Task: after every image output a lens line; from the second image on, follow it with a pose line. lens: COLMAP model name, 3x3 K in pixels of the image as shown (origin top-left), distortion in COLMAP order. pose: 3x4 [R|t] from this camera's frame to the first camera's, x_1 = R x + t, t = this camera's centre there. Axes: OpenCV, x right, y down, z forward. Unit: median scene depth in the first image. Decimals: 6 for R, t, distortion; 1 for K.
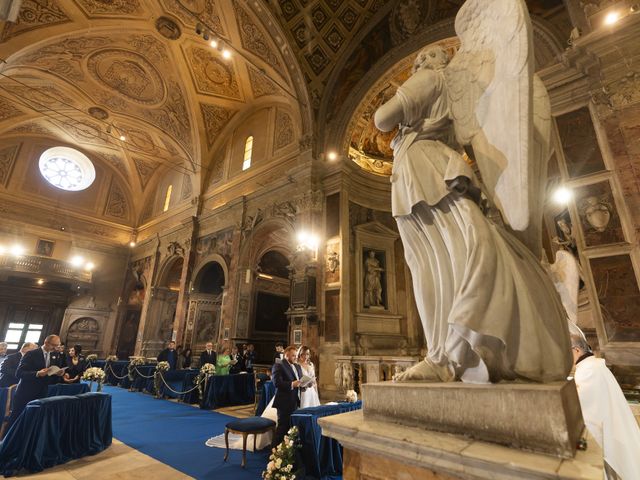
lens RADIAL K [[323.3, 0, 325.3], [0, 323.3, 243.9], [0, 0, 1]] dist [-0.002925, 0.000284]
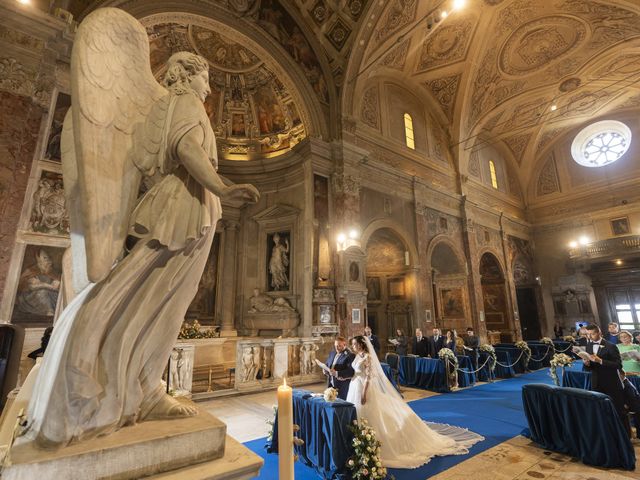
lens RADIAL K [[323.3, 0, 325.3], [0, 323.3, 243.9], [0, 0, 1]] dist [-0.002925, 0.000284]
pose [[-0.236540, -0.240692, -0.941337, 0.269087], [0.302482, 0.902444, -0.306756, 0.098081], [0.923338, -0.357297, -0.140659, 0.333043]]
